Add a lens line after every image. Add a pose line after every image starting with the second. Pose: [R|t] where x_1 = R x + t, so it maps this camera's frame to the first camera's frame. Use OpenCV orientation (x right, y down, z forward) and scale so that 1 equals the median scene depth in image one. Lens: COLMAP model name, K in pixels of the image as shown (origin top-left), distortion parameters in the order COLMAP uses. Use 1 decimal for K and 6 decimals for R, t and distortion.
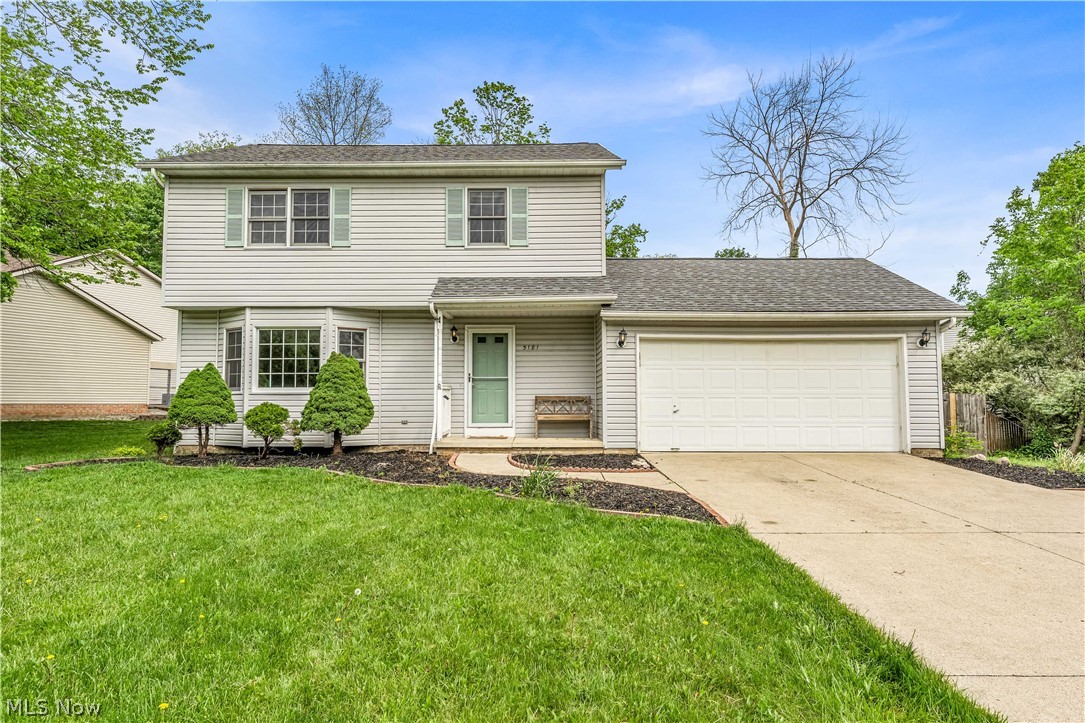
lens RADIAL K [[444.4, 0, 540.4], [0, 444.4, 368.3], [0, 0, 1]] dist [-0.000835, -0.000190]
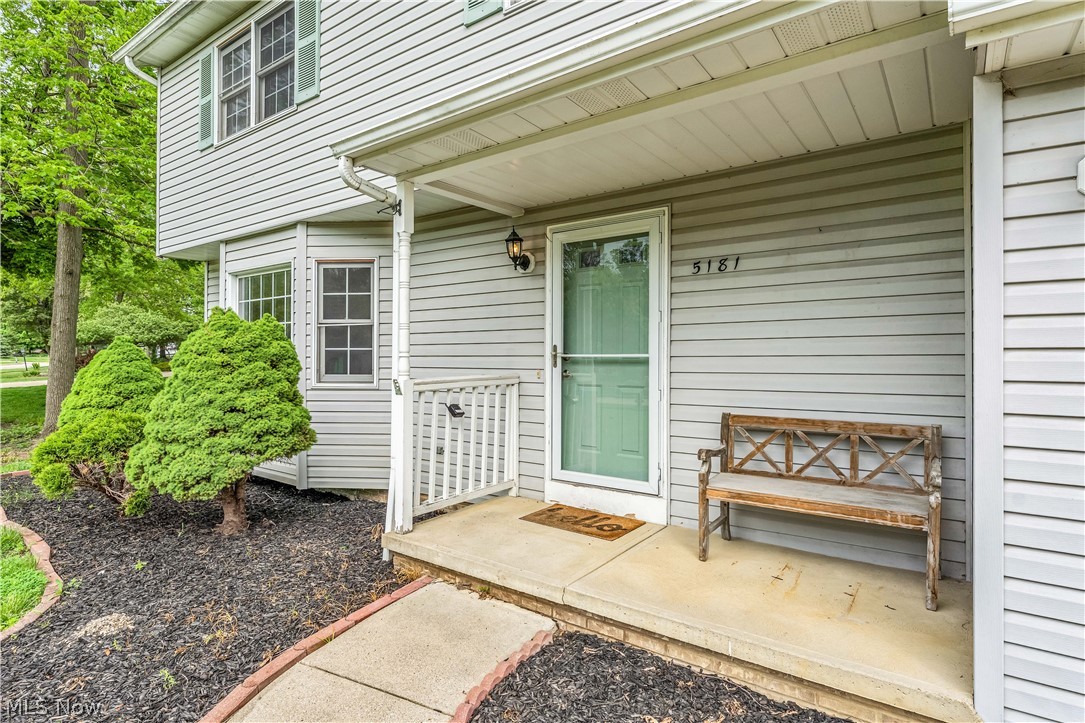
lens RADIAL K [[520.2, 0, 542.6], [0, 520.2, 344.7], [0, 0, 1]] dist [0.000338, -0.000116]
pose [[0.793292, -0.003093, -0.608833, 0.116932], [0.037179, 0.998367, 0.043372, -0.009847], [0.607705, -0.057043, 0.792112, 0.620216]]
